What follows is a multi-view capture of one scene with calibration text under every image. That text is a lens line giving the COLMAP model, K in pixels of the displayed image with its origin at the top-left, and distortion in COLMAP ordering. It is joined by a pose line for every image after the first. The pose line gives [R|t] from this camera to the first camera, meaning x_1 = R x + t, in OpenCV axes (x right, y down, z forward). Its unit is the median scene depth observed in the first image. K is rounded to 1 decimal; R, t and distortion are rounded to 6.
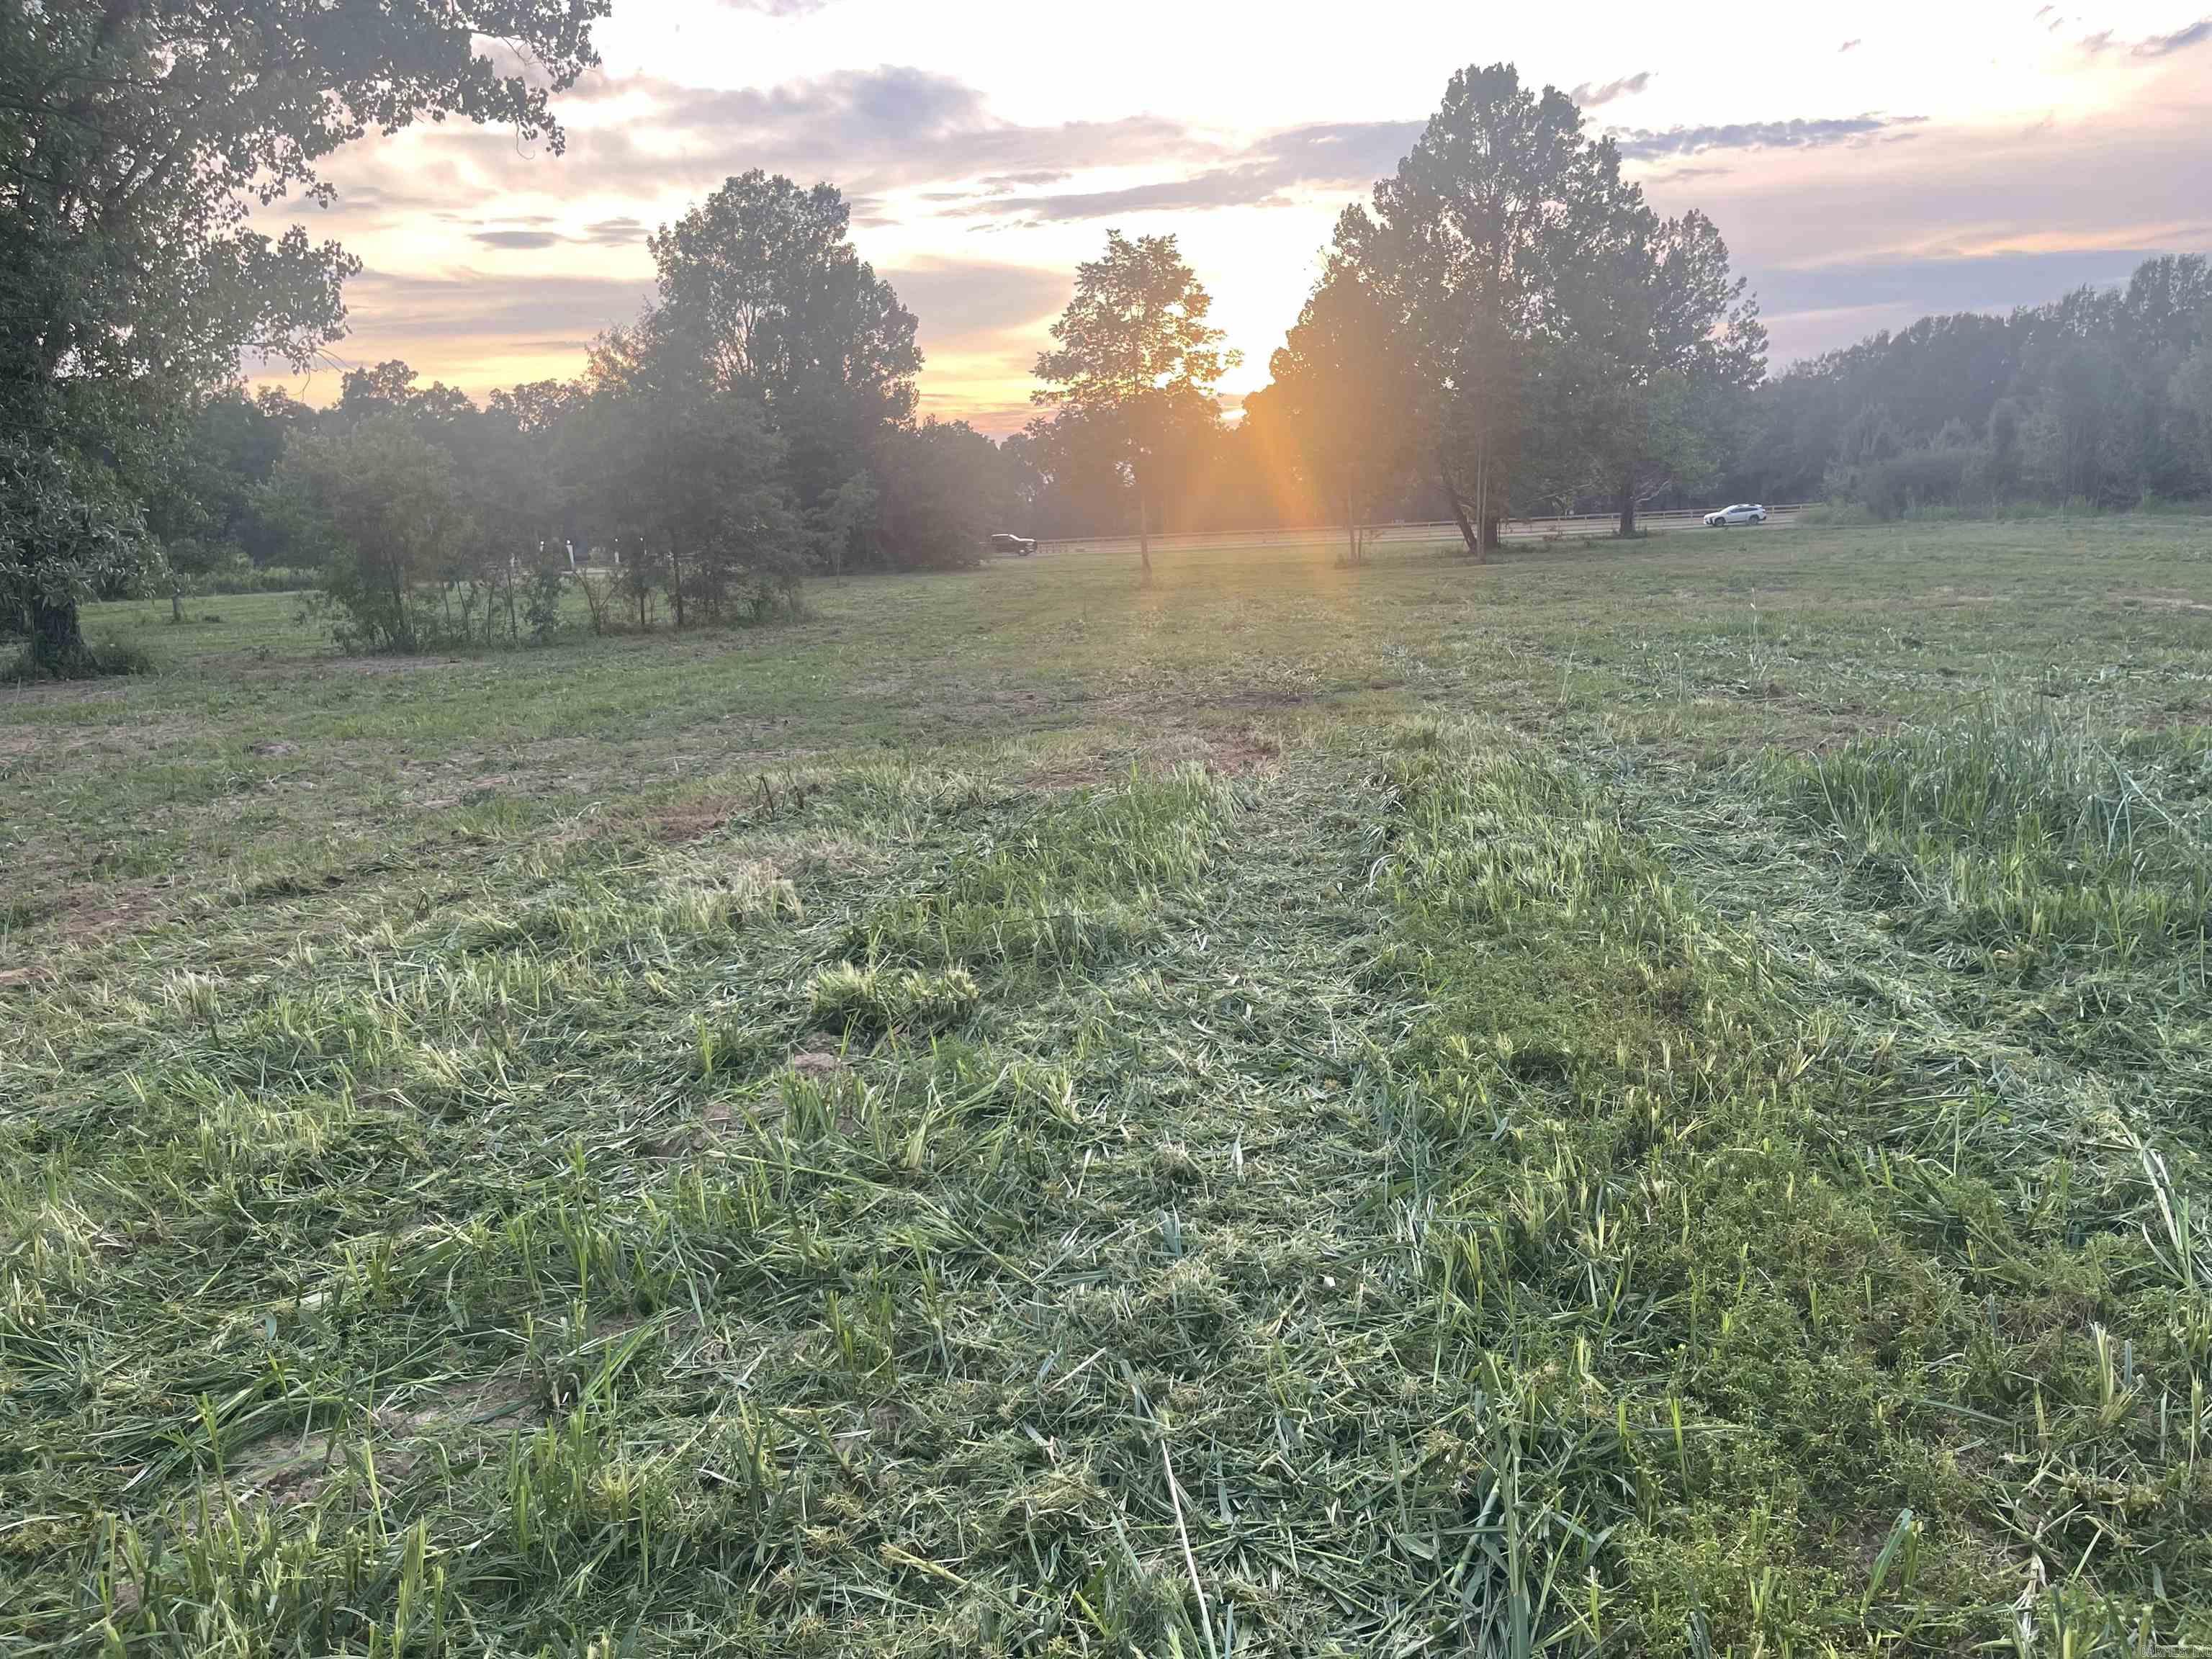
lens RADIAL K [[1606.4, 0, 1106.0], [0, 1606.4, 829.5], [0, 0, 1]] dist [0.037129, -0.003520]
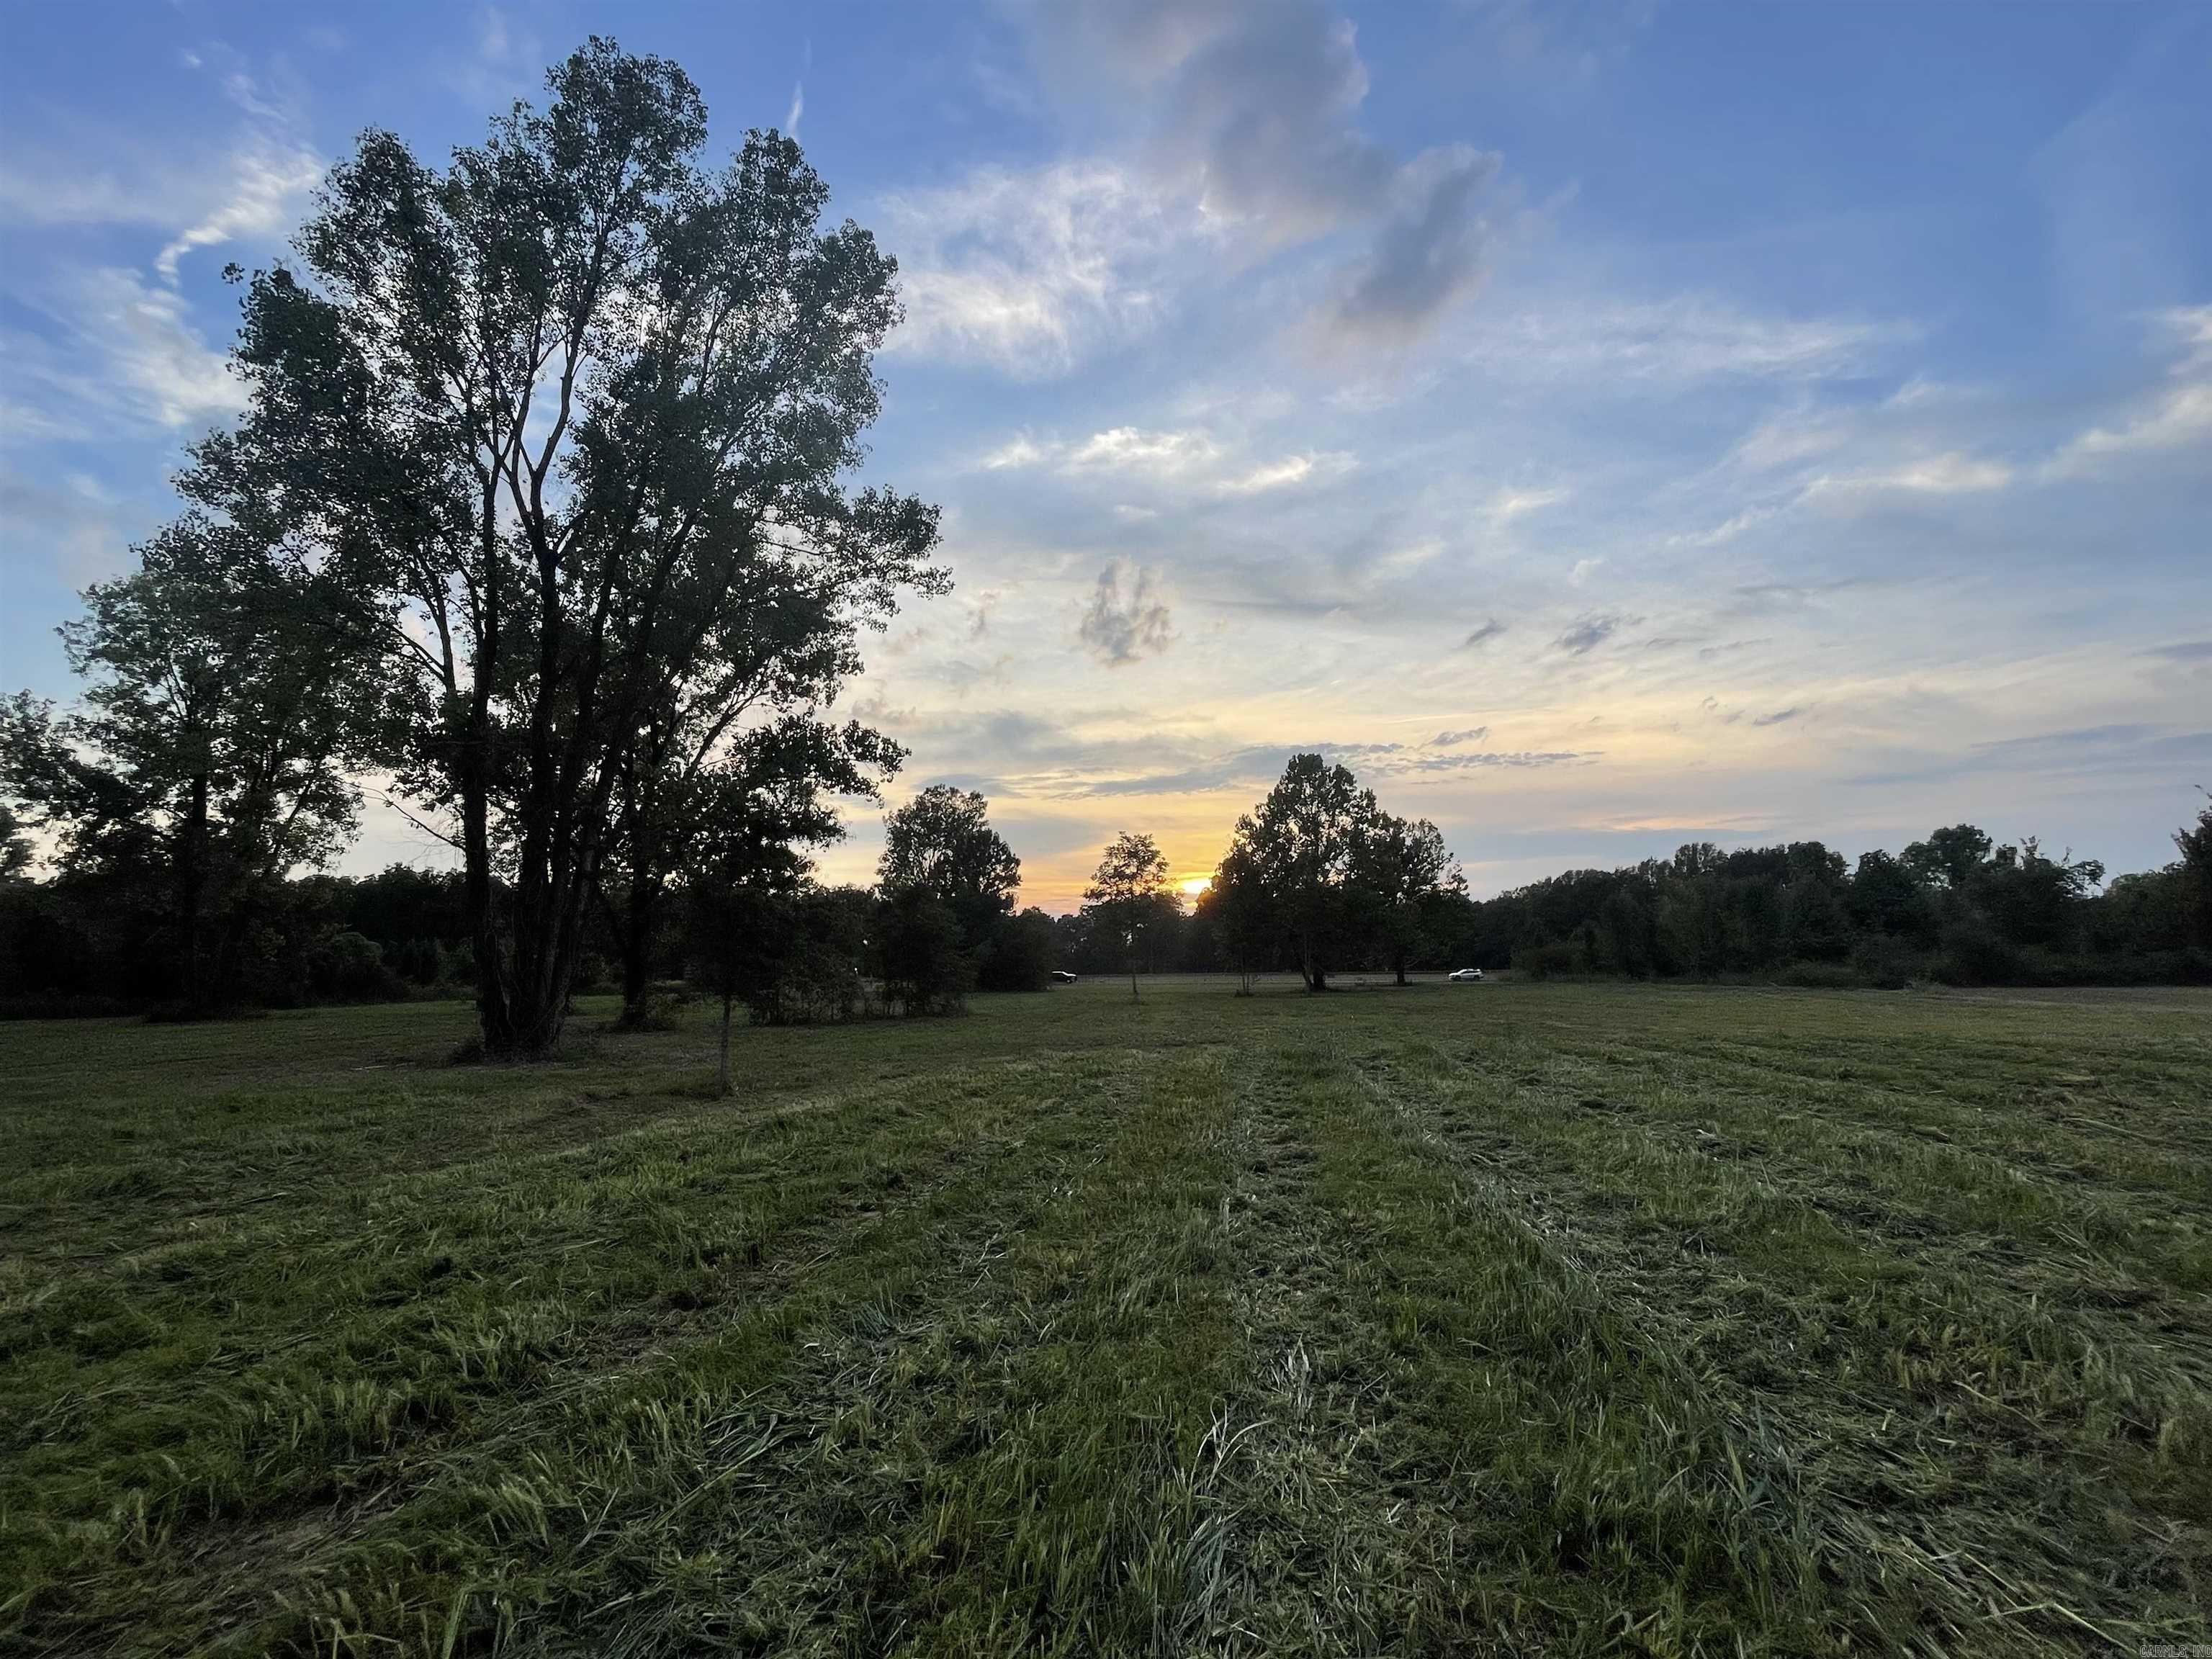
lens RADIAL K [[1083.4, 0, 1106.0], [0, 1083.4, 829.5], [0, 0, 1]] dist [-0.000354, -0.000109]
pose [[0.999493, 0.028726, -0.013735, 0.001889], [-0.031540, 0.952346, -0.303386, 0.038877], [0.004365, 0.303665, 0.952769, -0.256411]]
